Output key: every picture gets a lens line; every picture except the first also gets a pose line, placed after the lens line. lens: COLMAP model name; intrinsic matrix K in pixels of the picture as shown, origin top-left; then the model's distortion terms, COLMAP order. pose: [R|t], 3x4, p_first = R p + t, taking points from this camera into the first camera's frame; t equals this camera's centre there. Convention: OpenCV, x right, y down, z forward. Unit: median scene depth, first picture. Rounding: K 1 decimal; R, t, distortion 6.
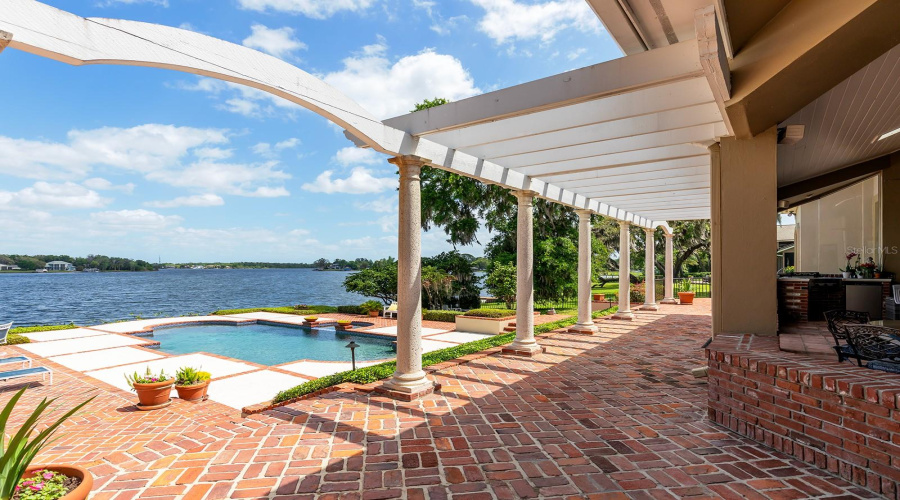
lens RADIAL K [[459.0, 0, 442.1], [0, 459.0, 268.7], [0, 0, 1]] dist [0.002143, 0.000517]
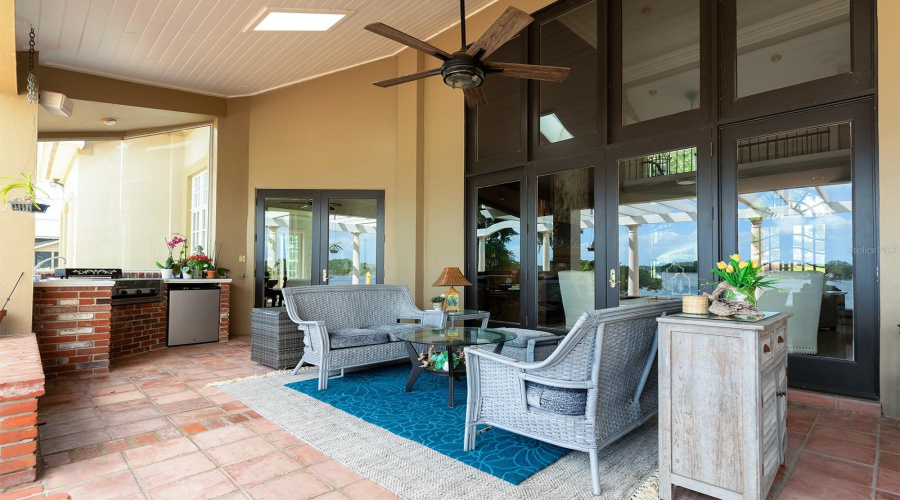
lens RADIAL K [[424.4, 0, 450.0], [0, 424.4, 250.0], [0, 0, 1]] dist [0.000041, 0.000095]
pose [[0.160706, 0.049625, 0.985754, 0.399652], [0.002240, 0.998714, -0.050642, 0.012135], [-0.987000, 0.010347, 0.160388, 0.557119]]
